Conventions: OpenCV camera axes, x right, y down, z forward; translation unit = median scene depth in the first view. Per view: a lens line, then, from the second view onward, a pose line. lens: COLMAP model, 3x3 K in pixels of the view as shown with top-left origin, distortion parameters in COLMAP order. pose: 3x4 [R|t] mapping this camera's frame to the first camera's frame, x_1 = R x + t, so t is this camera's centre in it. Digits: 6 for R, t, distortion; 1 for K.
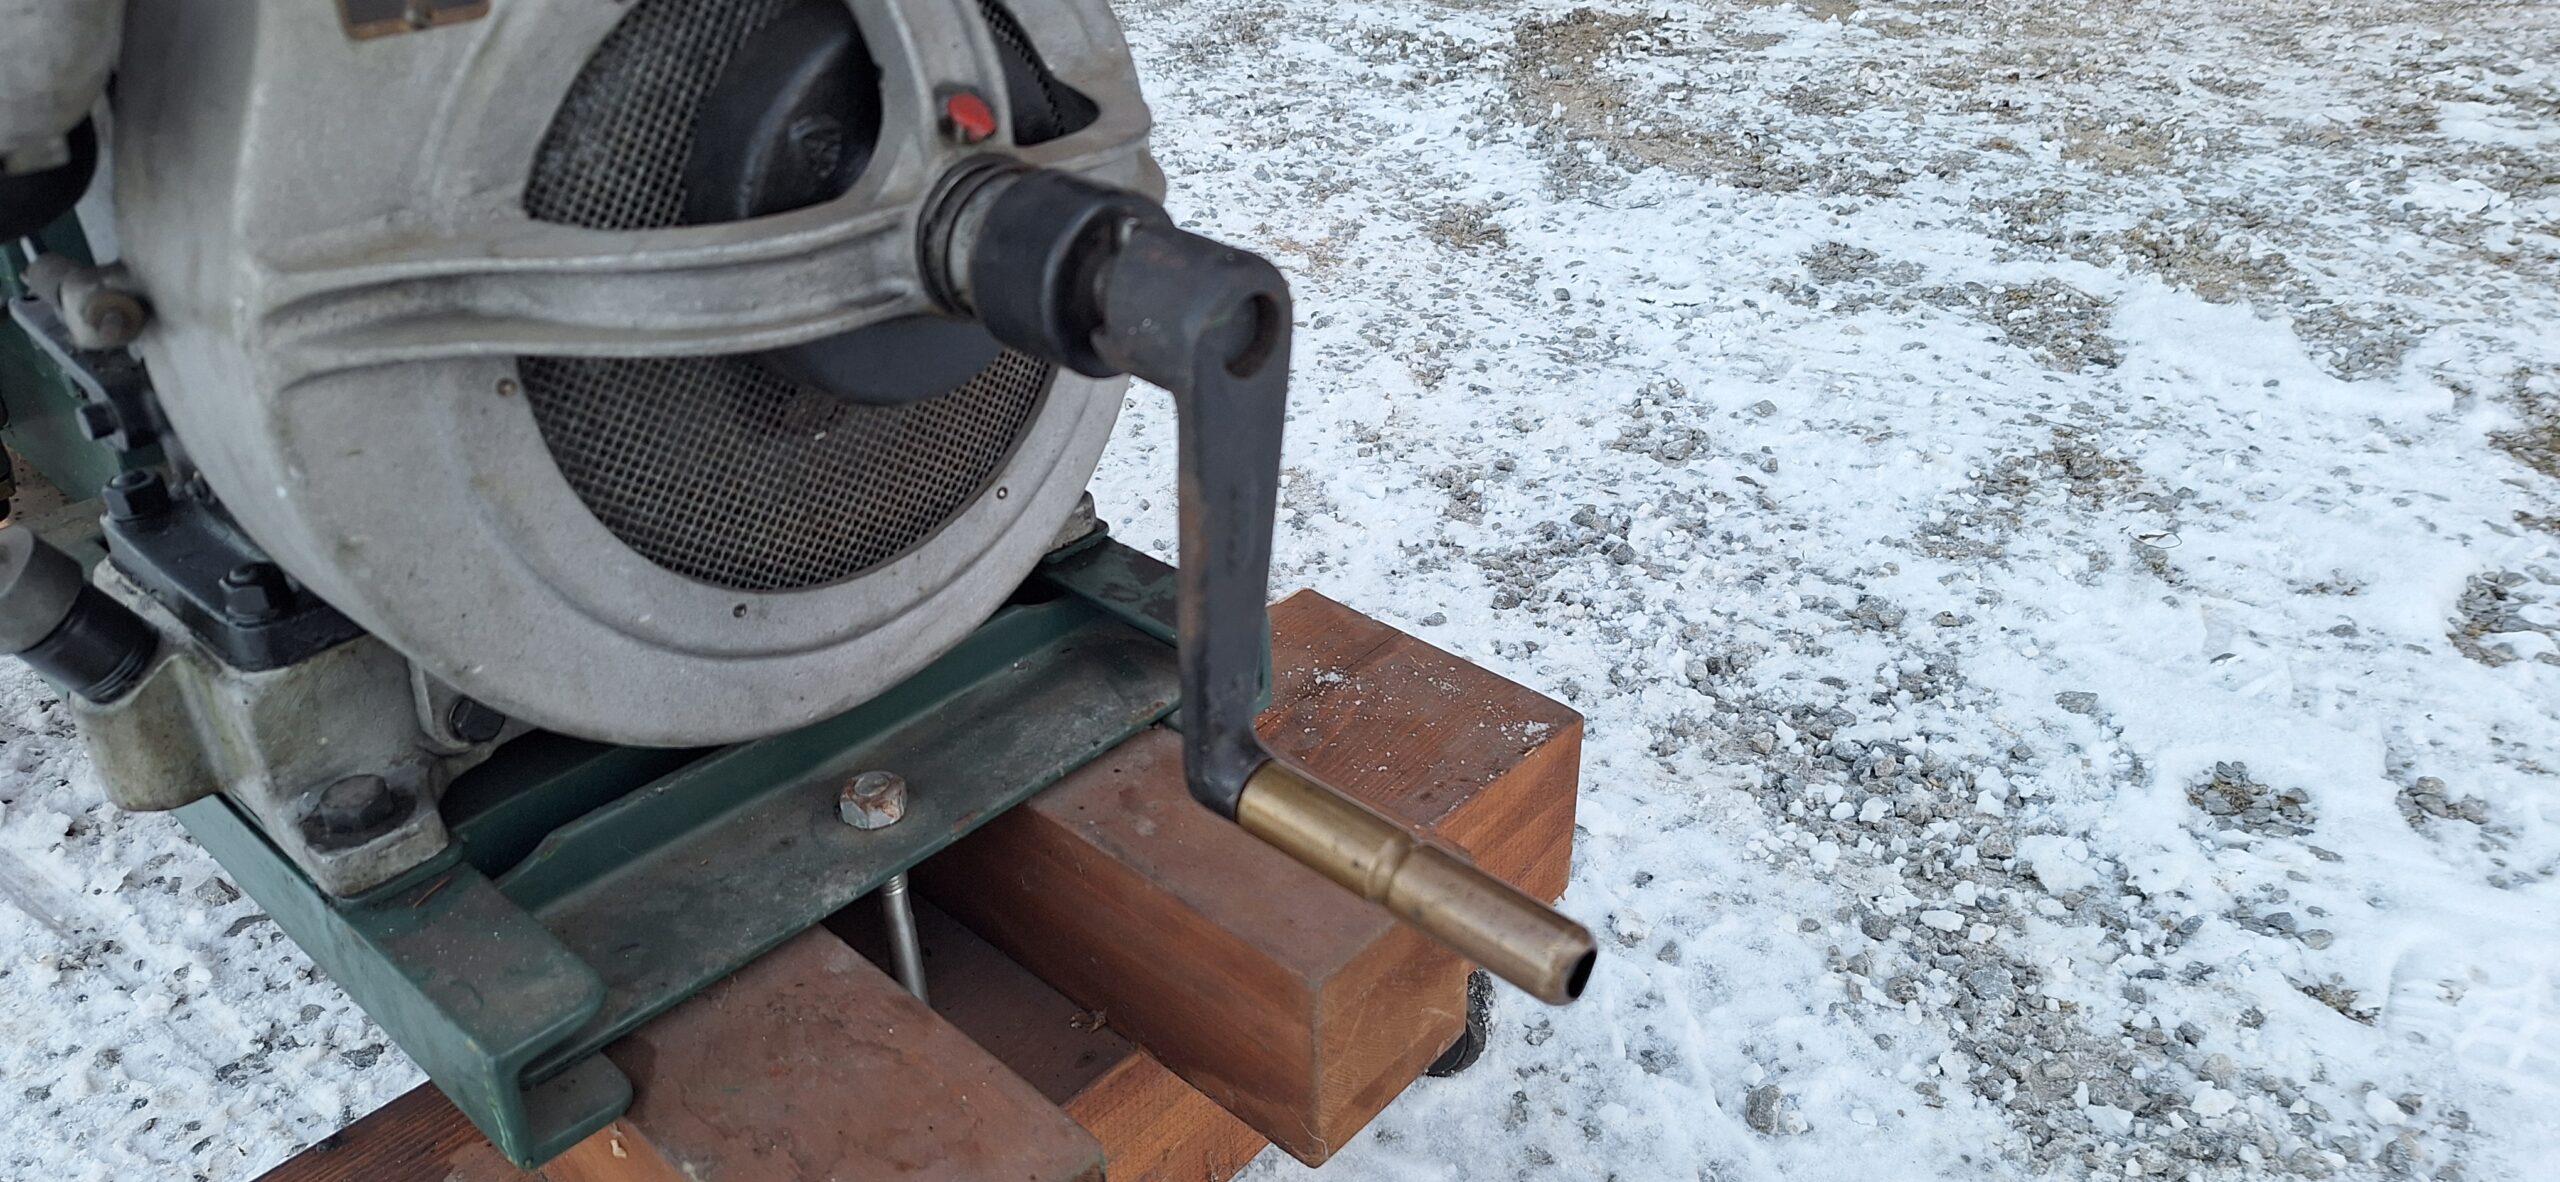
lens RADIAL K [[1774.8, 0, 1256.7], [0, 1774.8, 608.2], [0, 0, 1]] dist [0.069131, -0.088405]
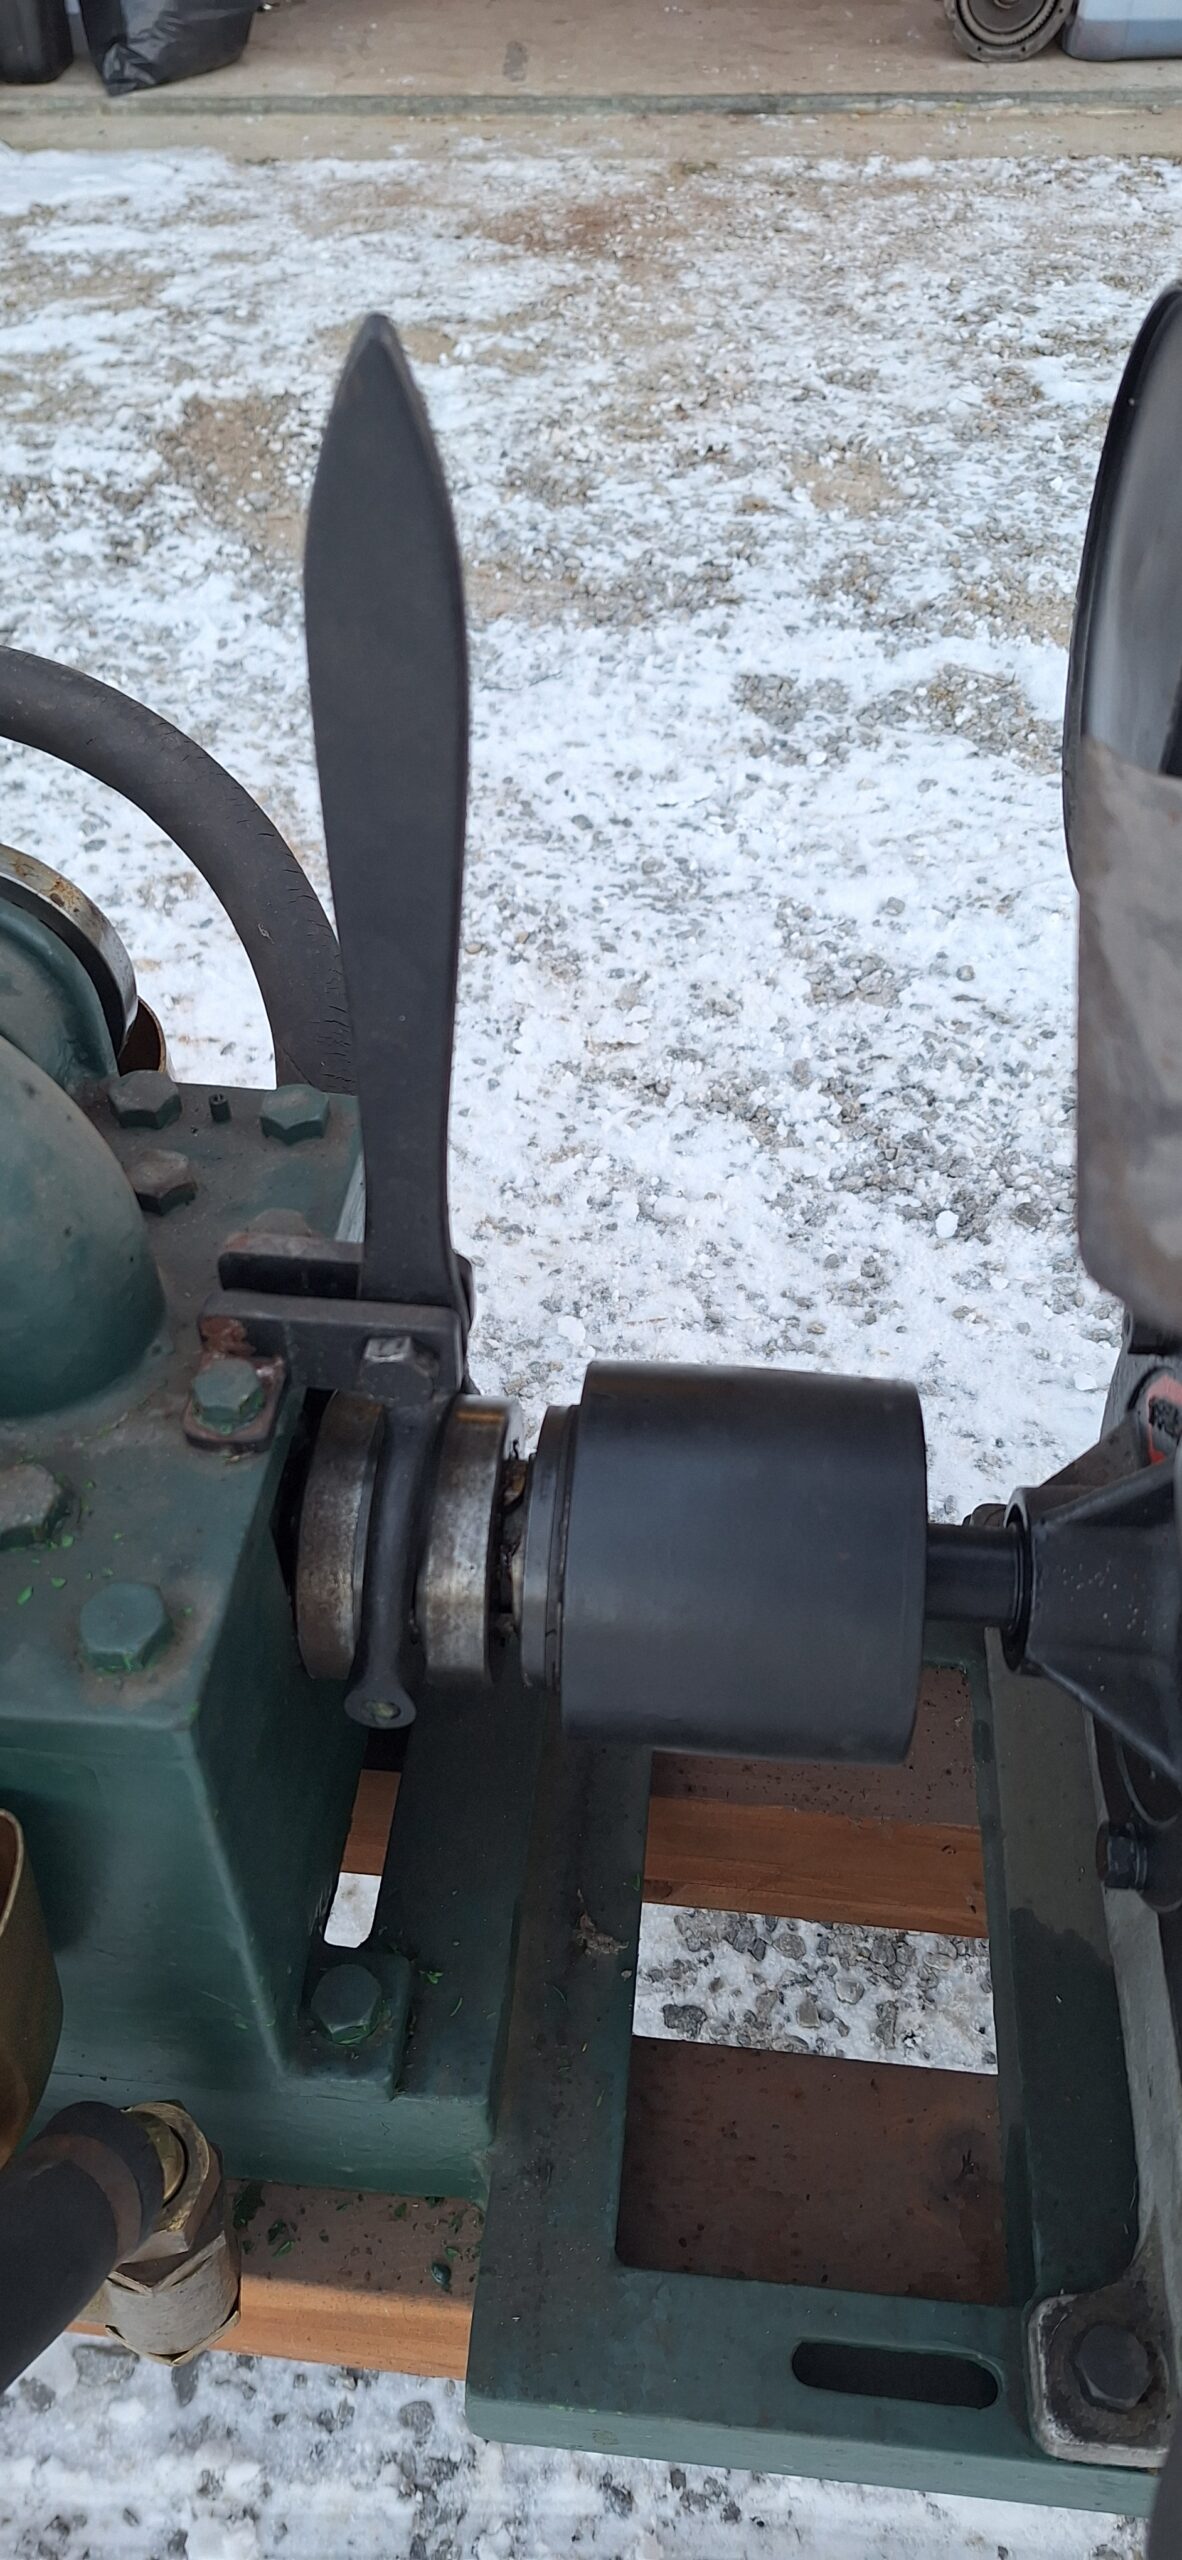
lens RADIAL K [[1774.8, 0, 573.5], [0, 1774.8, 1247.4], [0, 0, 1]] dist [0.069131, -0.088405]
pose [[0.809639, -0.404702, 0.425090, -0.268229], [0.301324, 0.908138, 0.290671, -0.206946], [-0.503675, -0.107248, 0.857210, 0.149858]]
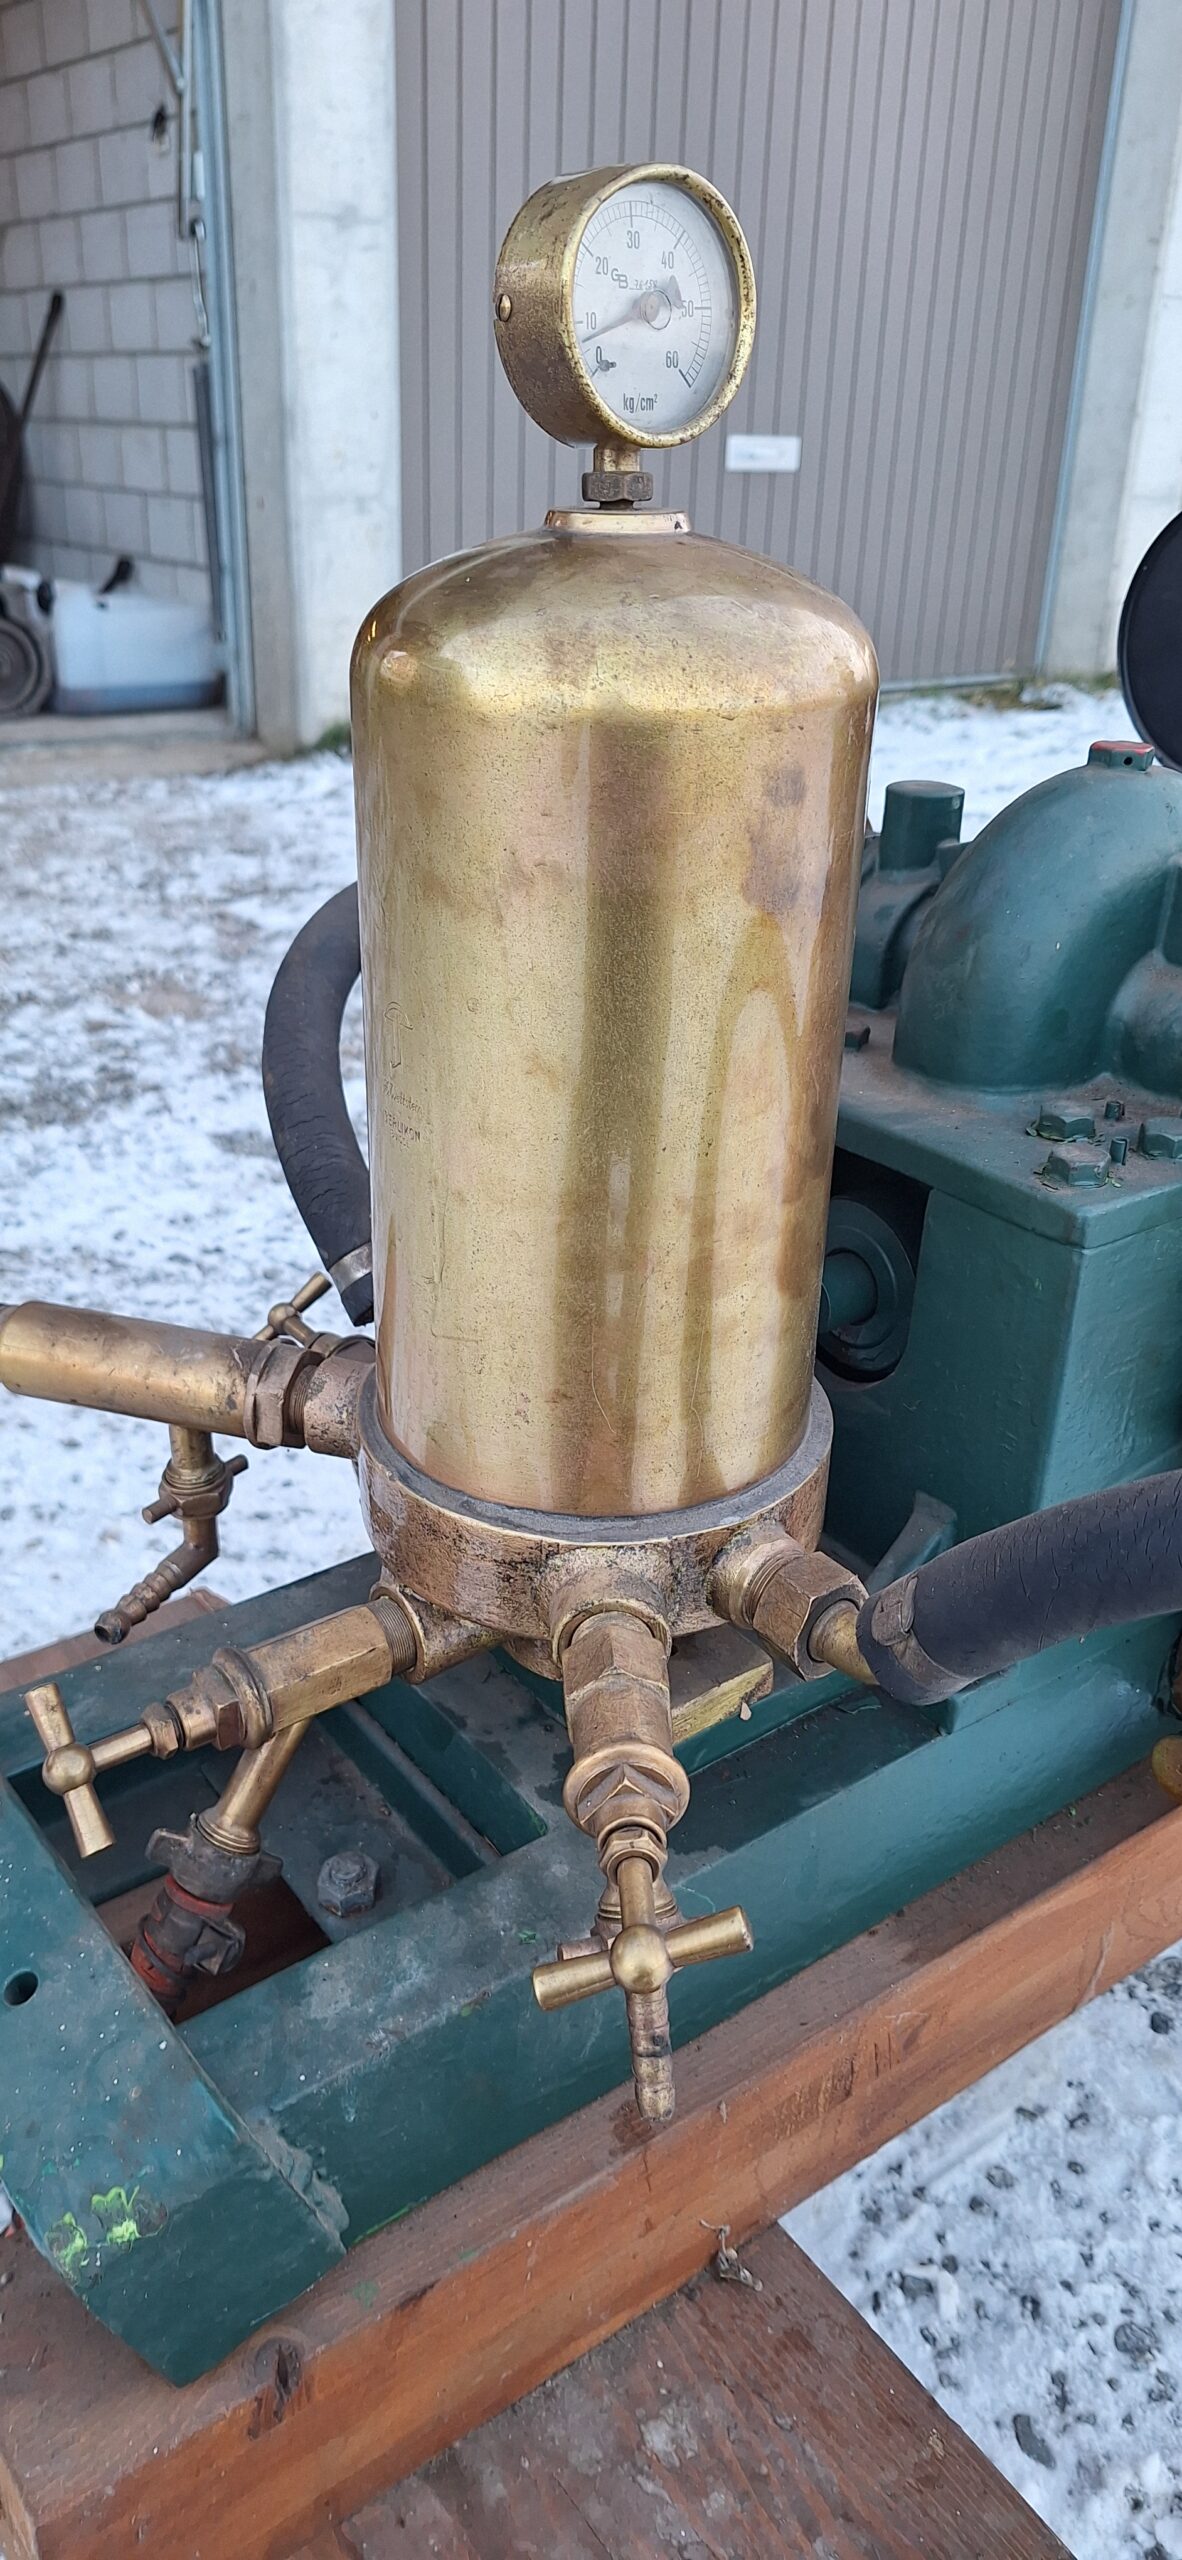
lens RADIAL K [[1774.8, 0, 586.1], [0, 1774.8, 1255.7], [0, 0, 1]] dist [0.069131, -0.088405]
pose [[0.306332, -0.384941, 0.870621, -0.521905], [0.456886, 0.861816, 0.220291, -0.245893], [-0.835115, 0.330292, 0.439876, 0.314789]]
